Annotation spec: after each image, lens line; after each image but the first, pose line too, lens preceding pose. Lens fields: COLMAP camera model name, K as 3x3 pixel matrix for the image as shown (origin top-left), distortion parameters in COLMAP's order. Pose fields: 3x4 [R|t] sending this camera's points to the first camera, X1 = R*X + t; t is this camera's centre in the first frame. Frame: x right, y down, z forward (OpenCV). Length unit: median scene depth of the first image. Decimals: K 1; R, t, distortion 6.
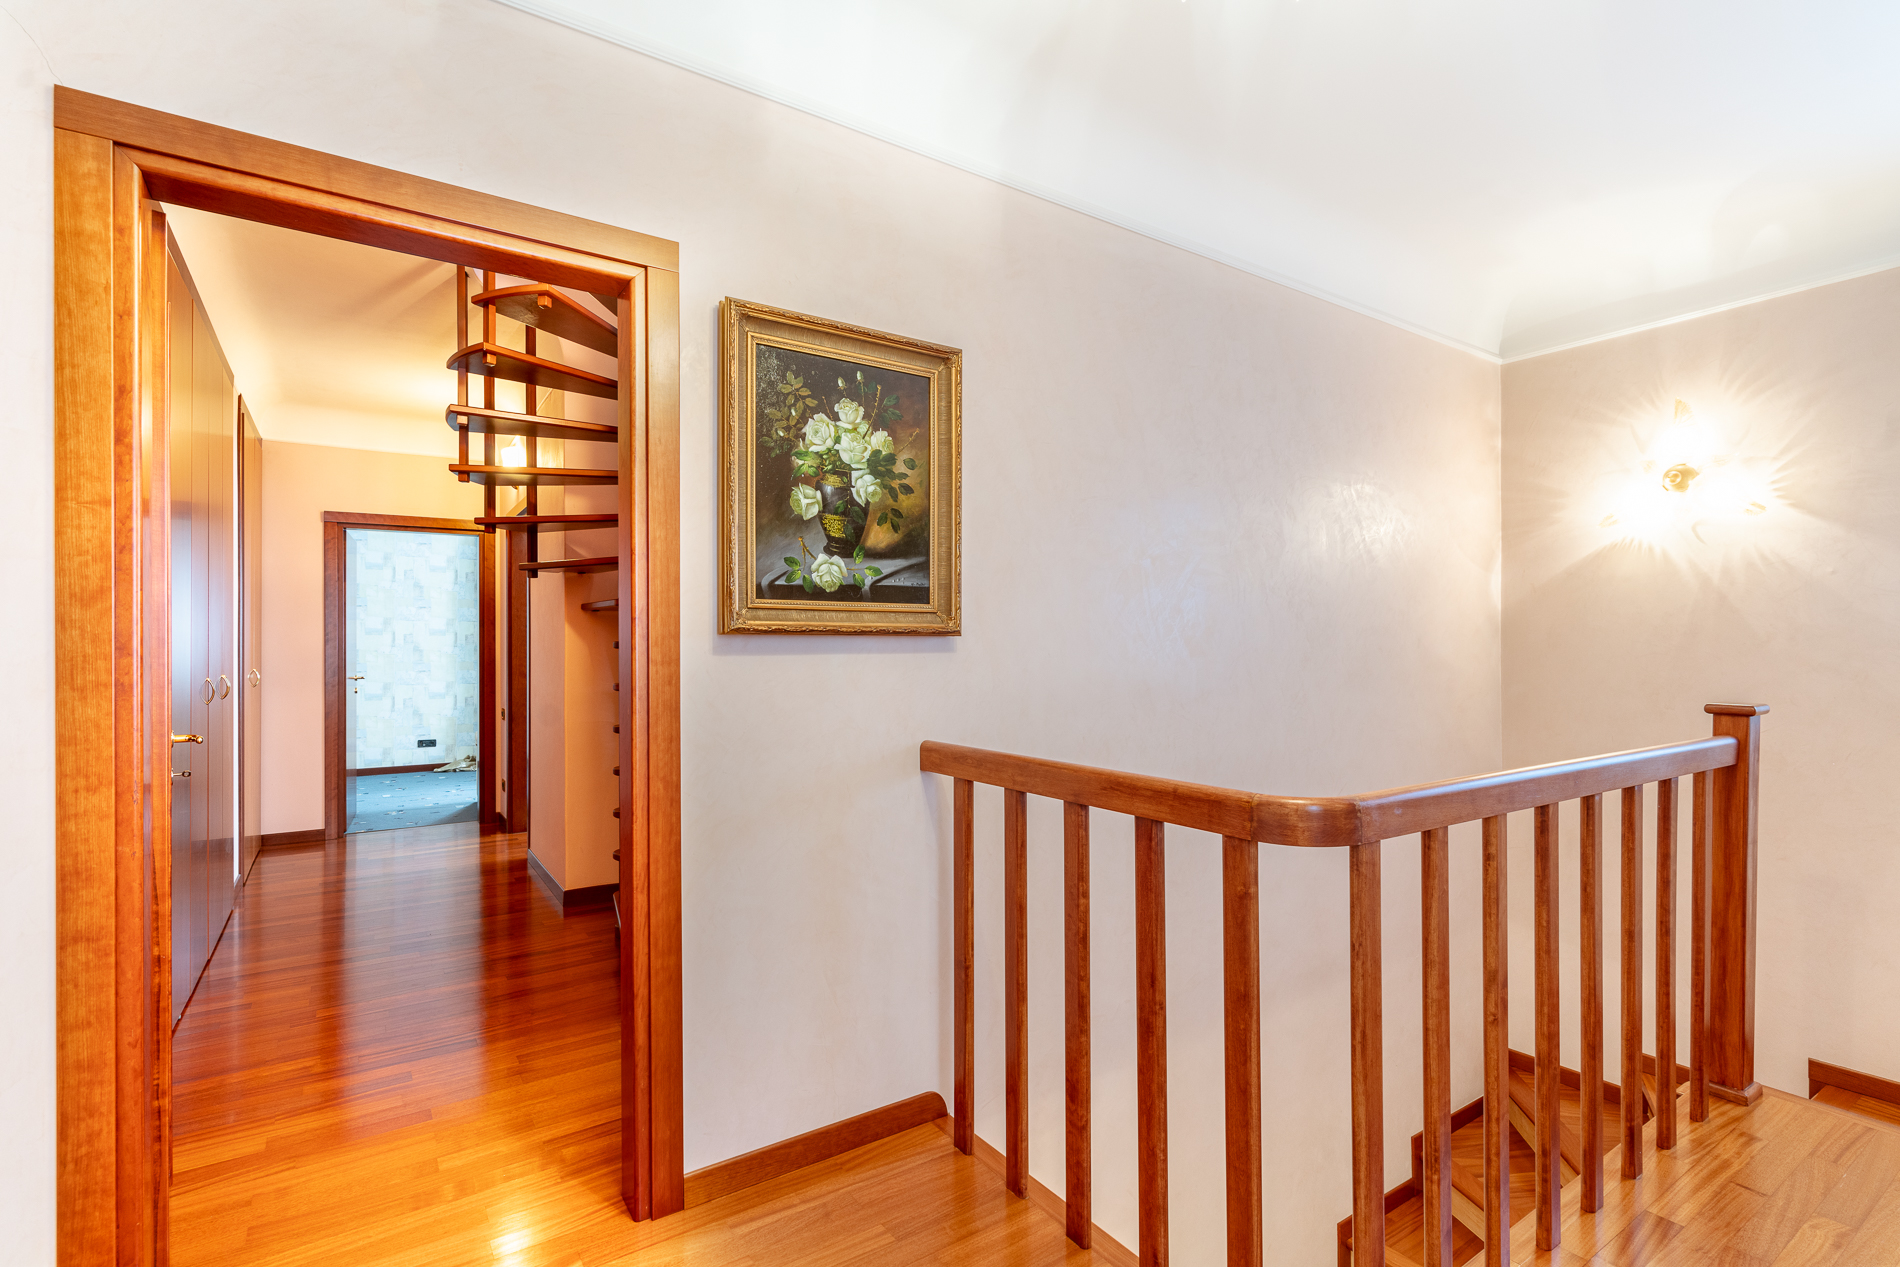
lens RADIAL K [[895.9, 0, 955.5], [0, 895.9, 645.0], [0, 0, 1]] dist [0.000746, 0.000489]
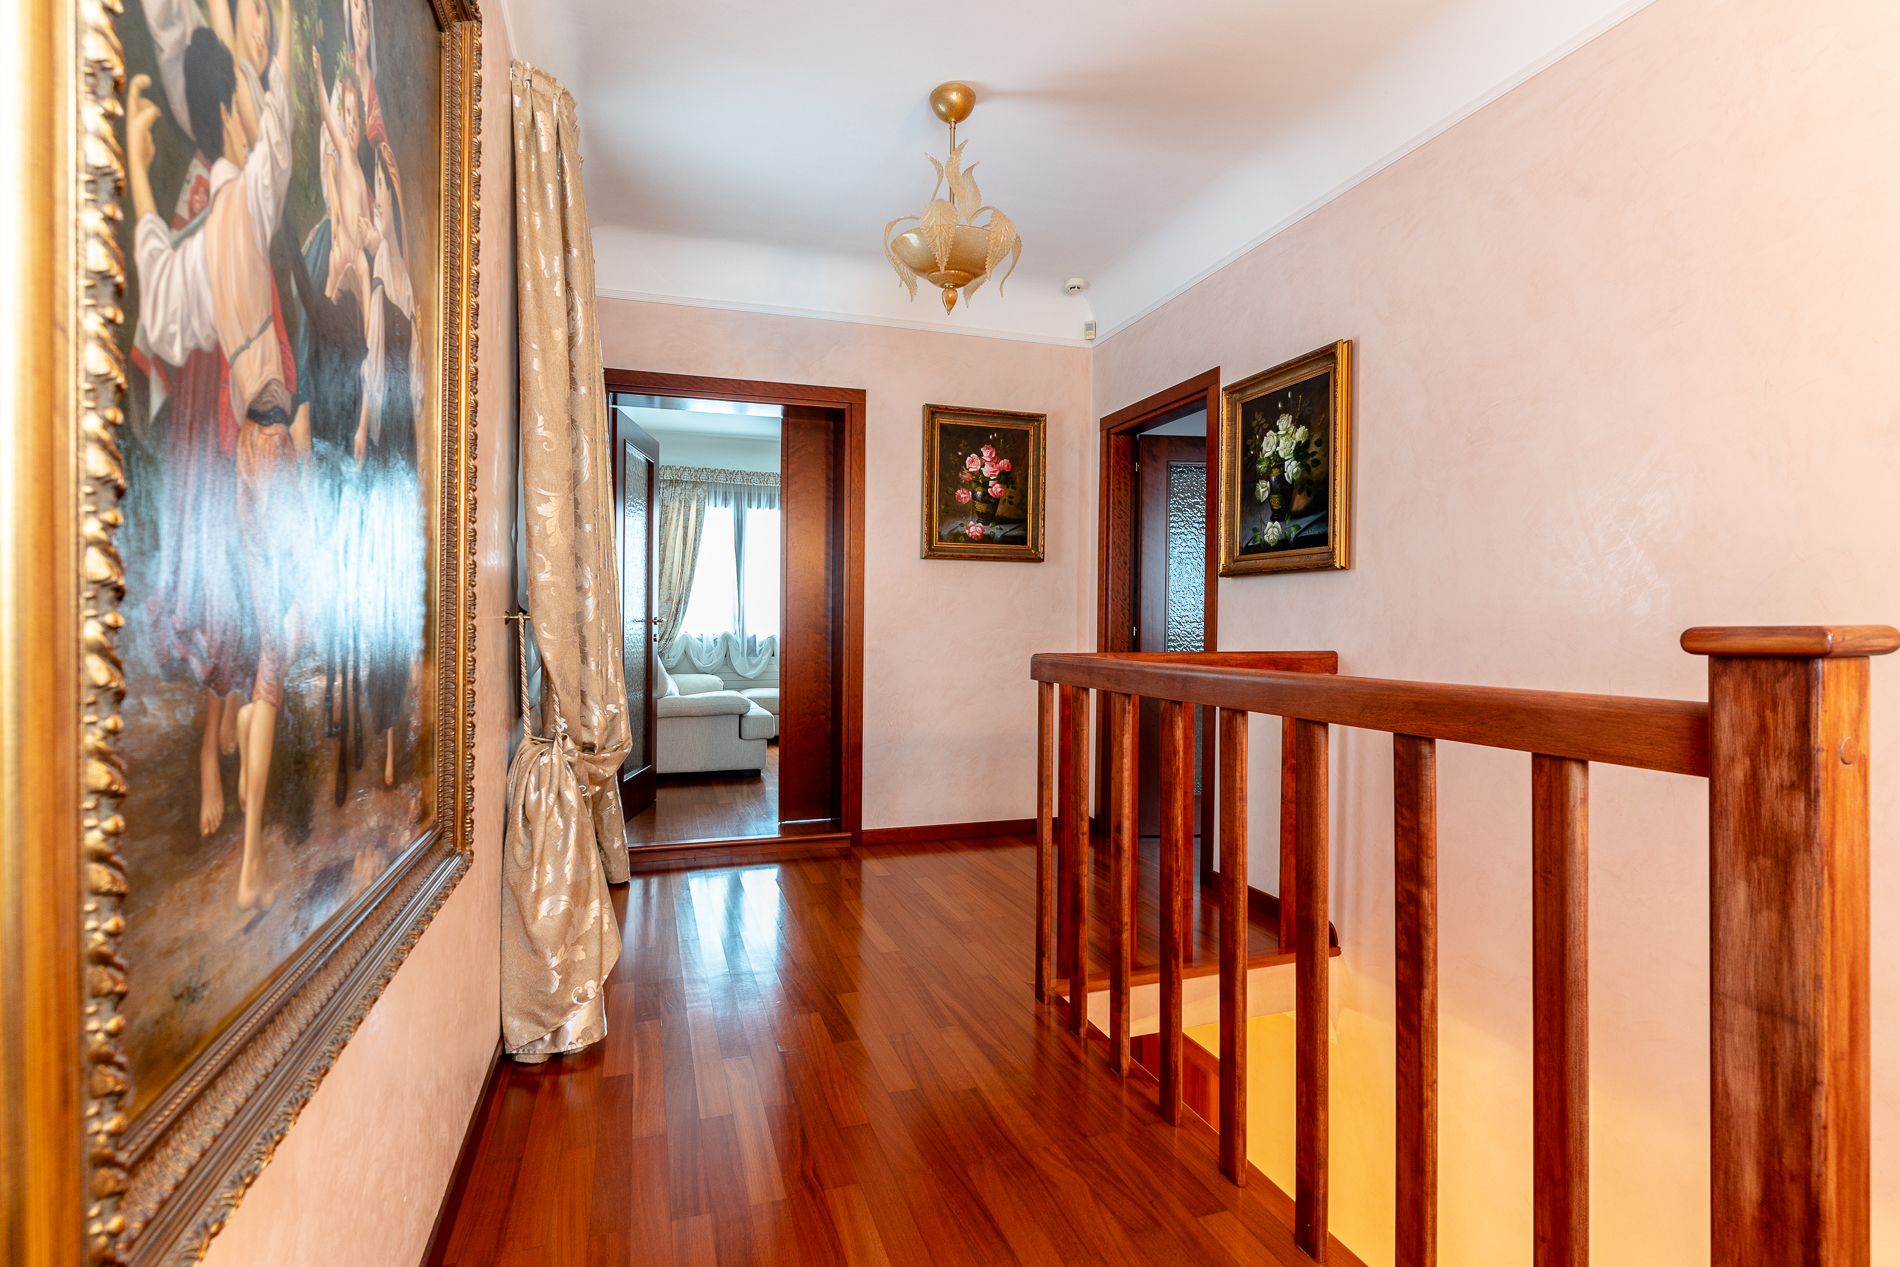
lens RADIAL K [[895.9, 0, 955.5], [0, 895.9, 645.0], [0, 0, 1]] dist [0.000746, 0.000489]
pose [[-0.274298, 0.021672, -0.961401, 1.453864], [-0.008501, 0.999652, 0.024960, 0.074391], [0.961607, 0.015020, -0.274018, 0.886958]]
